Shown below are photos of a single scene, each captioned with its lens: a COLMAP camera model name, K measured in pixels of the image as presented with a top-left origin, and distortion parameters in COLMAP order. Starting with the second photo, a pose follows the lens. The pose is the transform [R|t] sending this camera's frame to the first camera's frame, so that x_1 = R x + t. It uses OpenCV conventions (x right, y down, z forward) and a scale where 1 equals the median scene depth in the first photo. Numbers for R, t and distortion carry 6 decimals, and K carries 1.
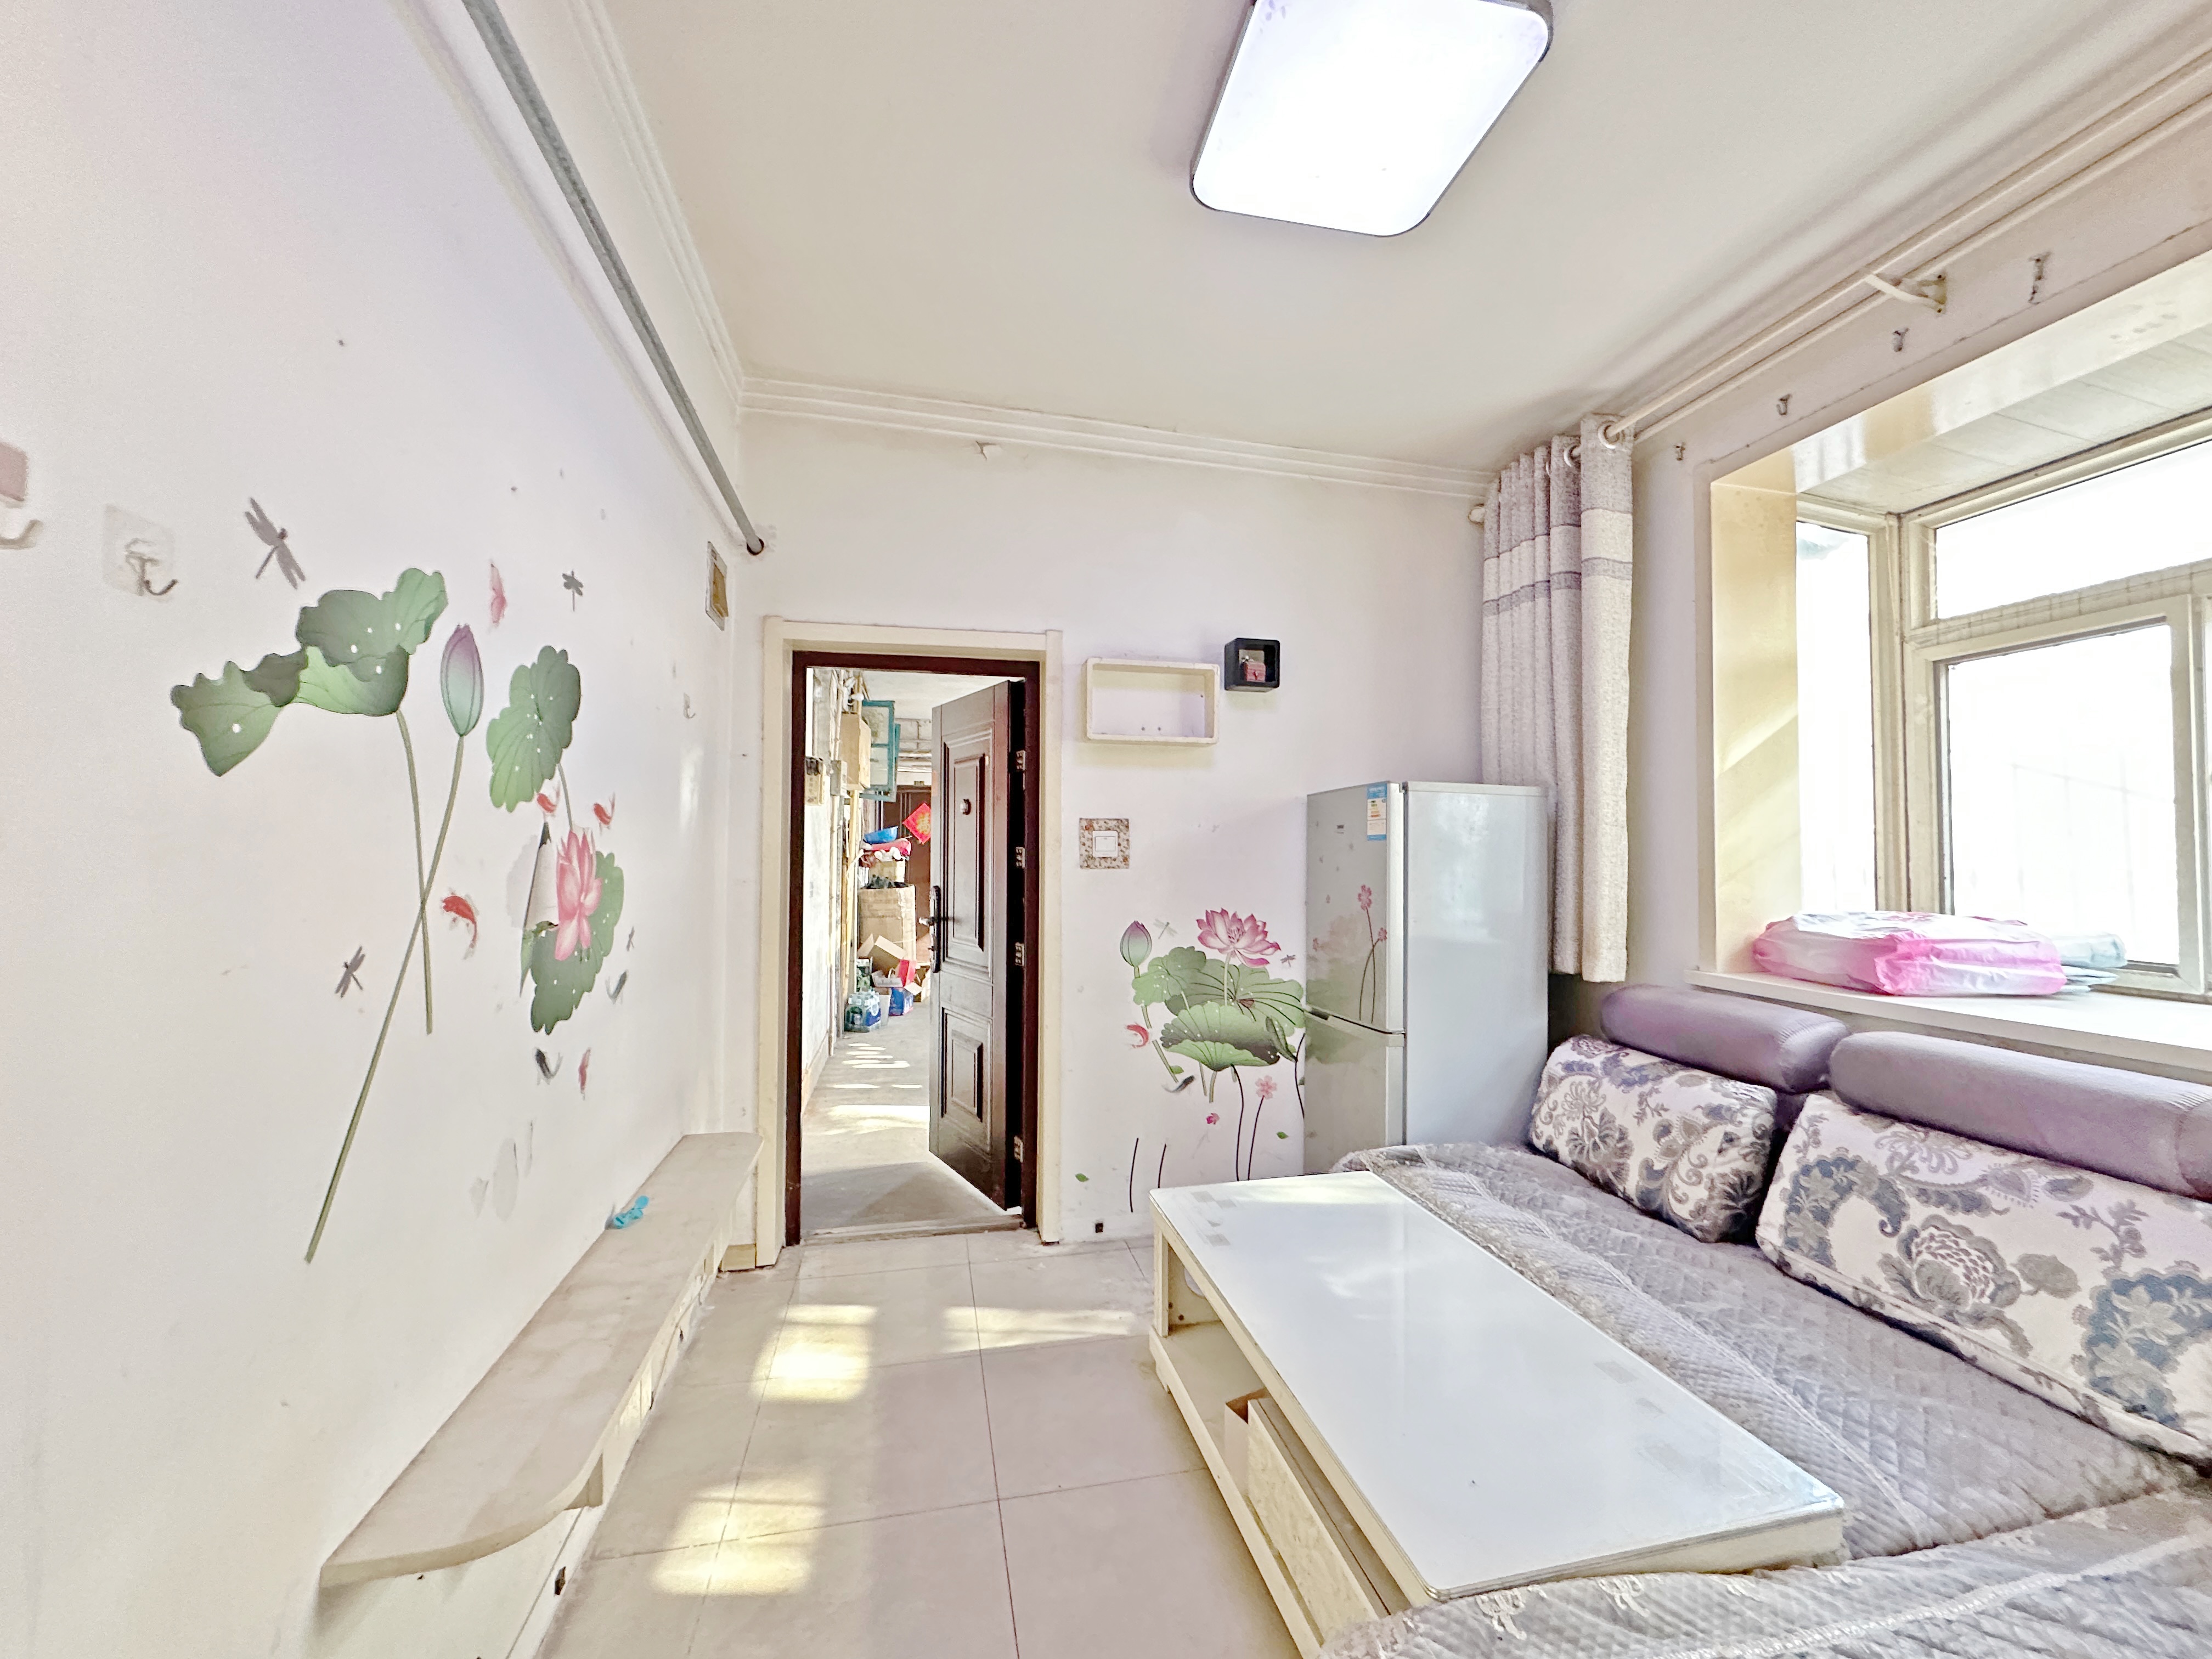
lens RADIAL K [[885.0, 0, 1105.7], [0, 885.0, 839.4], [0, 0, 1]] dist [-0.000299, -0.000036]
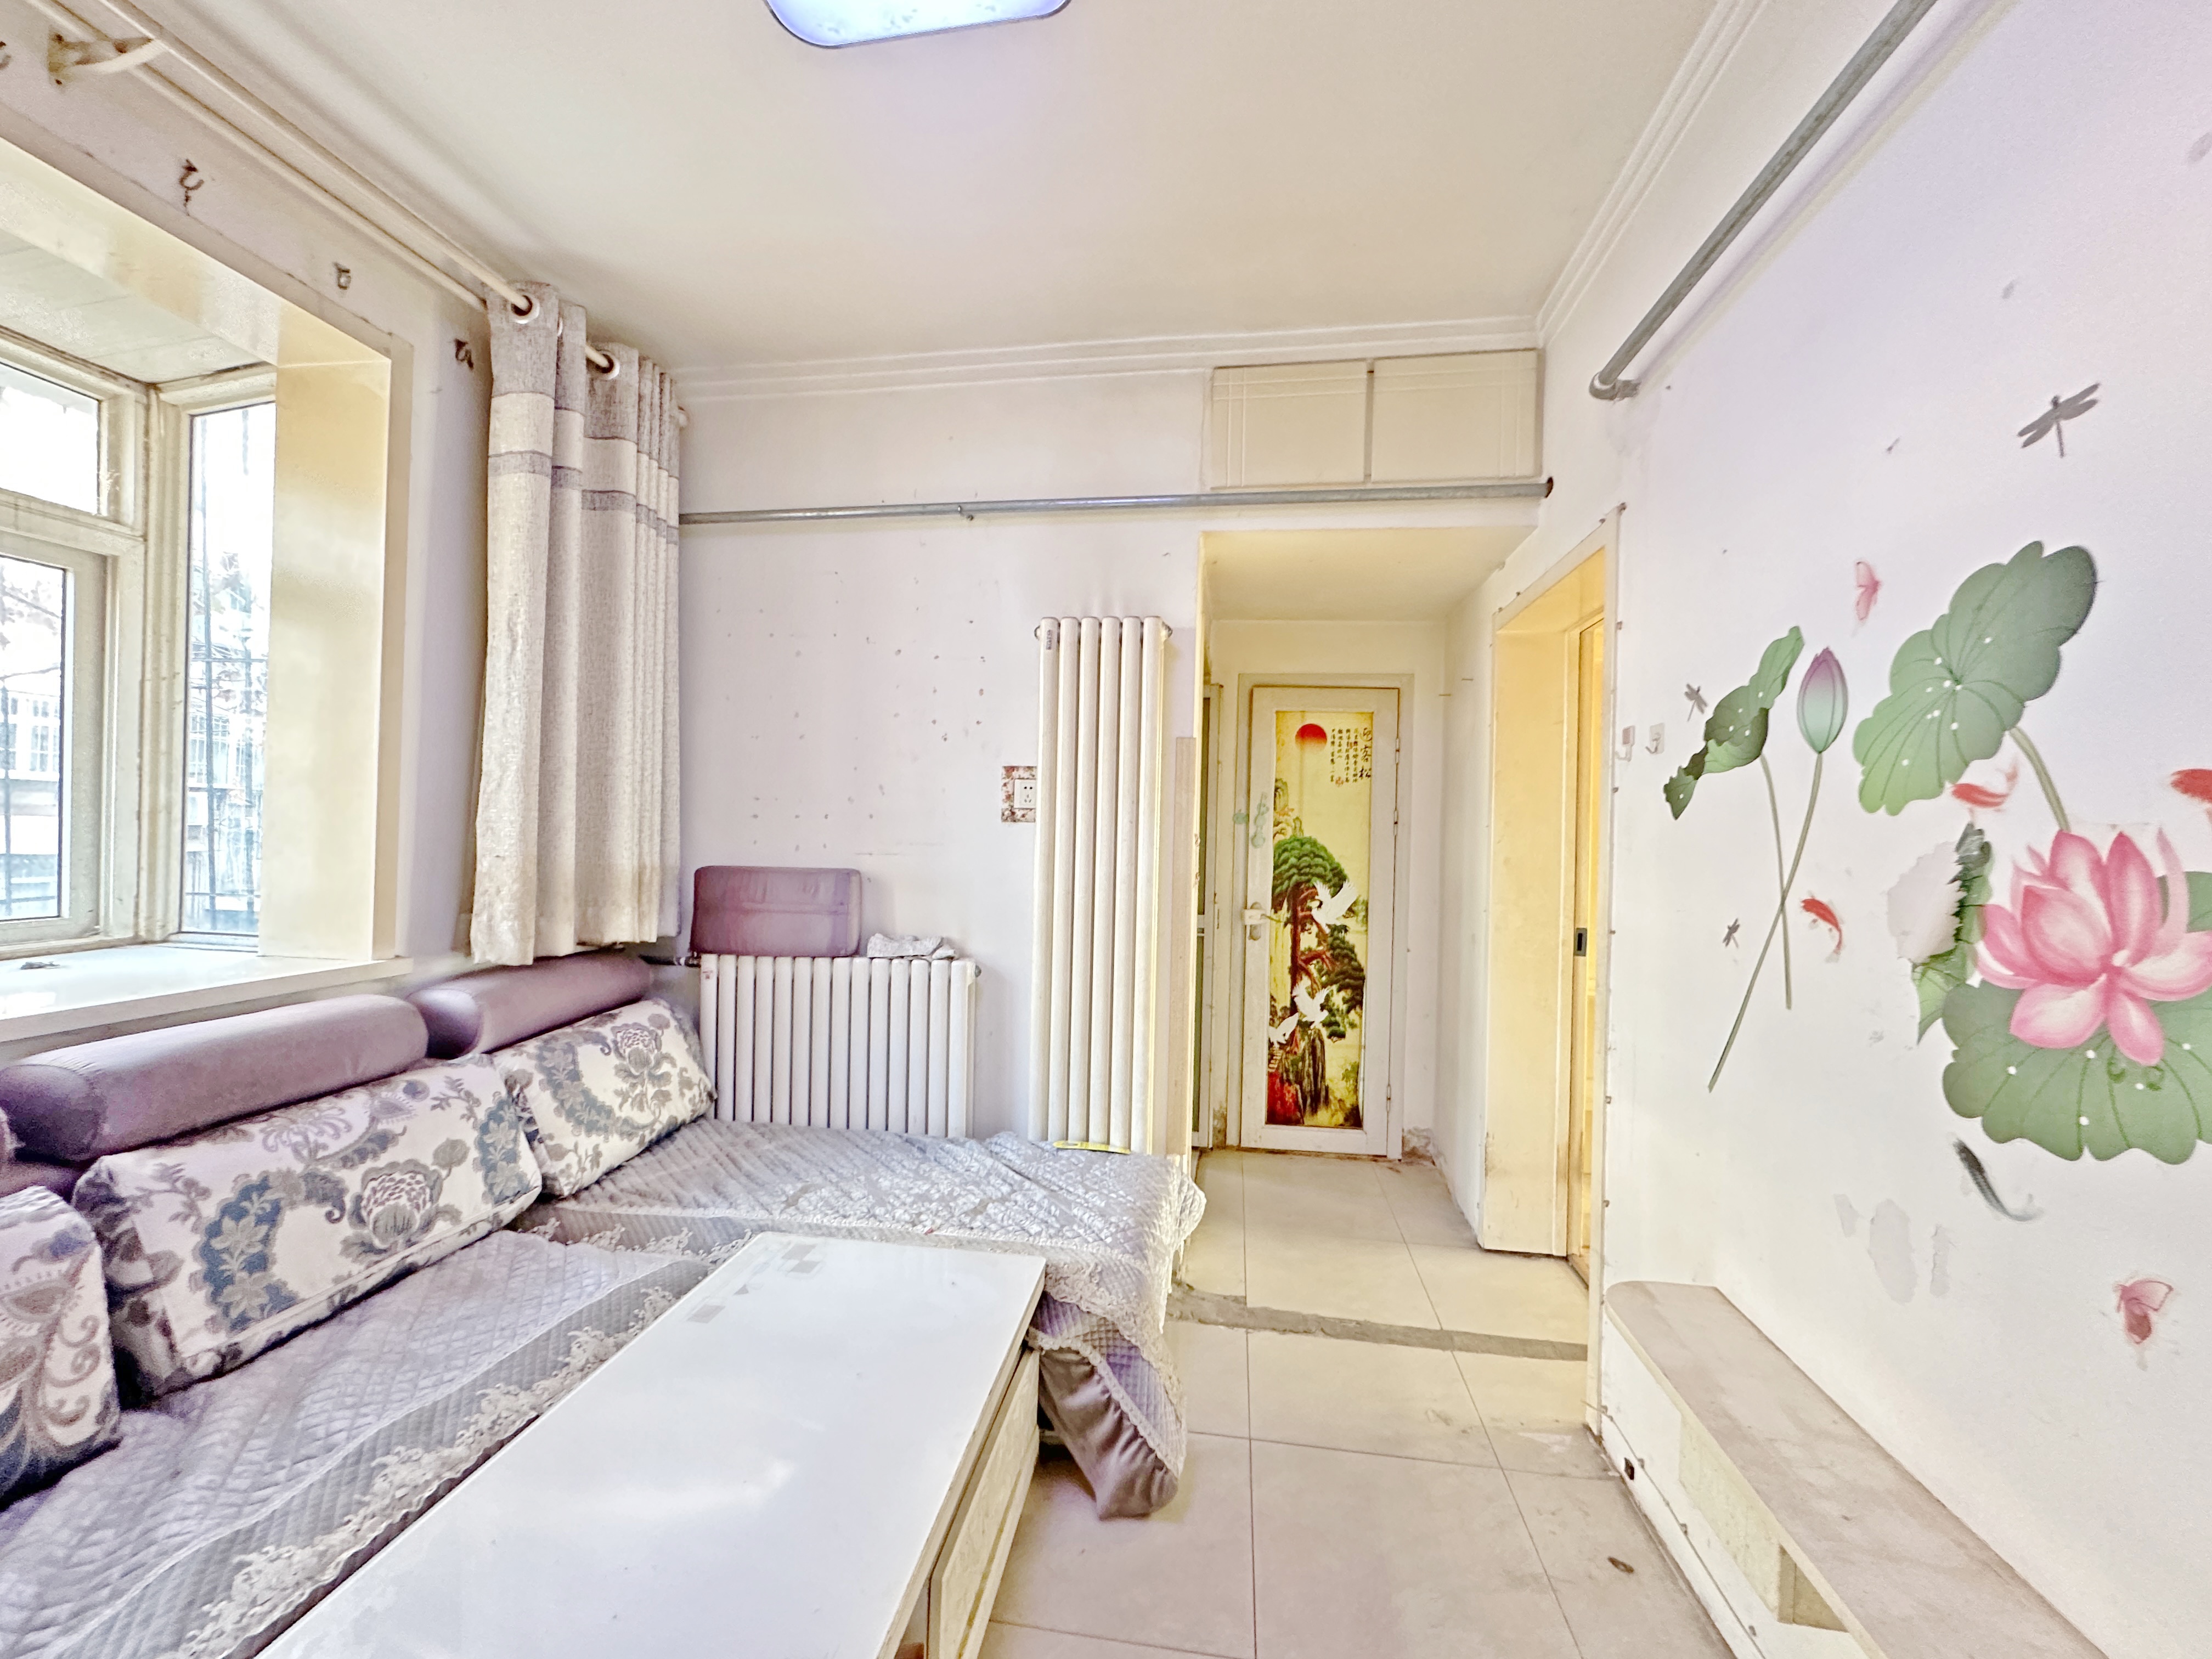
lens RADIAL K [[885.0, 0, 1099.9], [0, 885.0, 826.0], [0, 0, 1]] dist [-0.000299, -0.000036]
pose [[-0.934749, -0.024731, 0.354446, -0.217998], [-0.034762, 0.999154, -0.021959, 0.020956], [-0.353604, -0.032848, -0.934818, 1.760010]]
